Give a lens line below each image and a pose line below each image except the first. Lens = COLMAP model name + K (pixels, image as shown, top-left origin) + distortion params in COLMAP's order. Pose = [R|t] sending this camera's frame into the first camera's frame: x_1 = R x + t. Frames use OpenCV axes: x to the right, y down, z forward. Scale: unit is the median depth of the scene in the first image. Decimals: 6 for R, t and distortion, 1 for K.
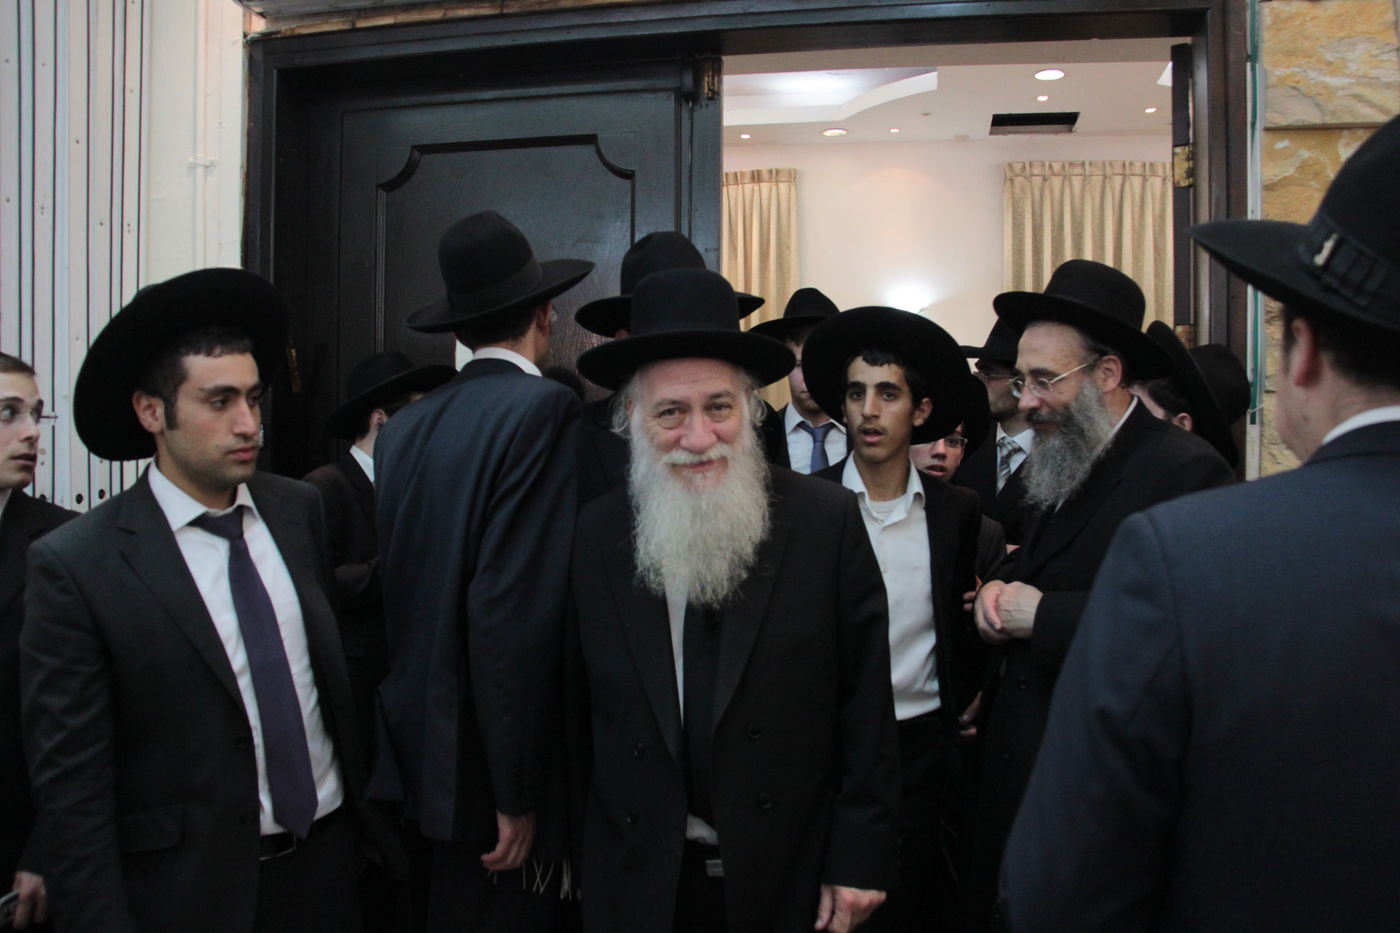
lens RADIAL K [[1166.6, 0, 698.6], [0, 1166.6, 465.5], [0, 0, 1]] dist [-0.105495, 0.074523]
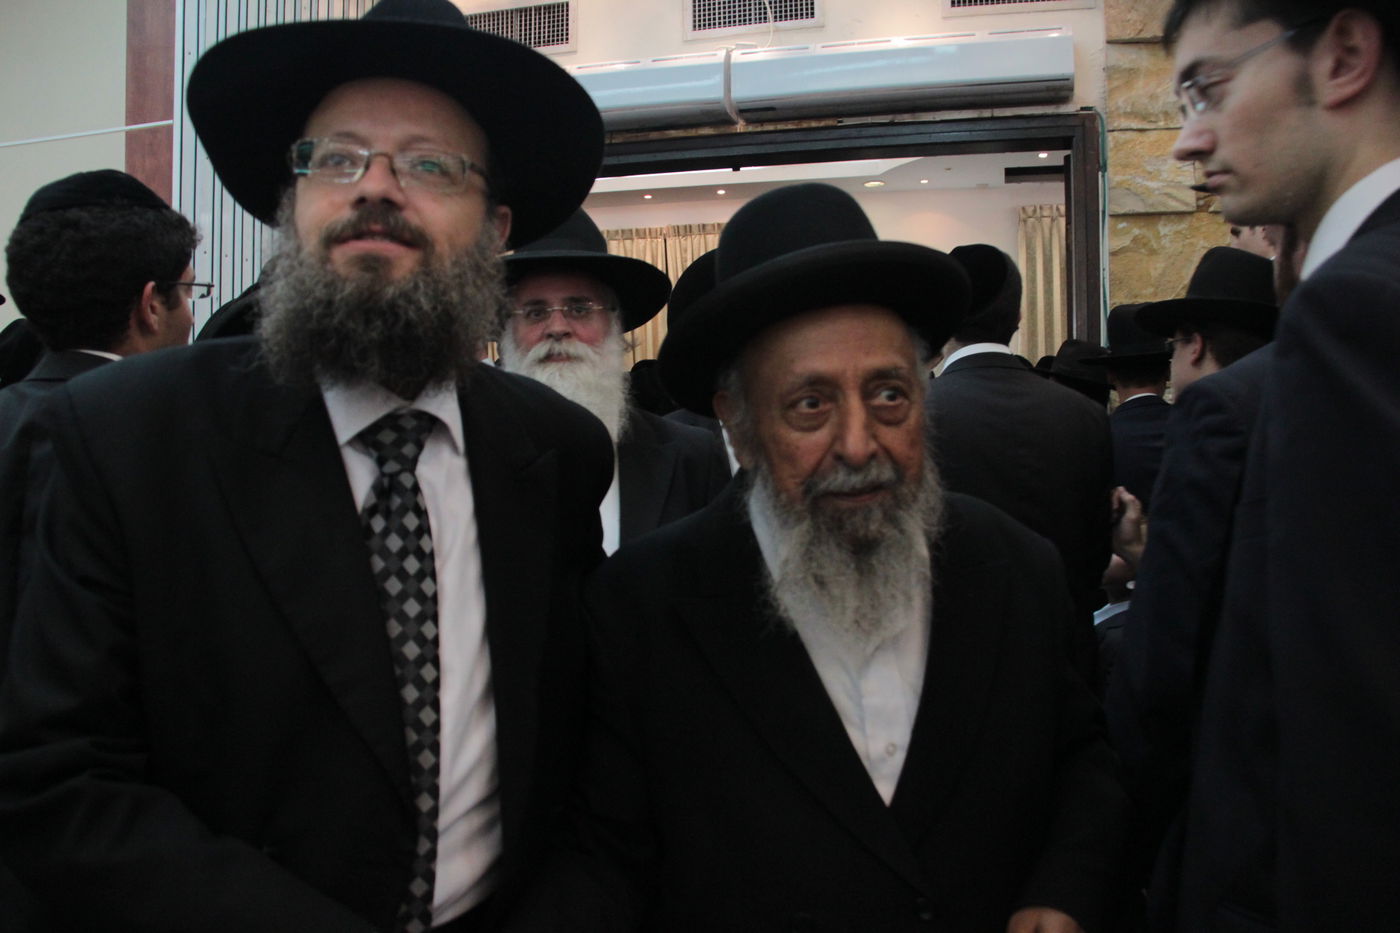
lens RADIAL K [[1166.6, 0, 699.4], [0, 1166.6, 464.0], [0, 0, 1]] dist [-0.105495, 0.074523]
pose [[0.997635, -0.005236, -0.068531, 0.052826], [0.003958, 0.999816, -0.018758, 0.062794], [0.068616, 0.018442, 0.997473, -0.562885]]
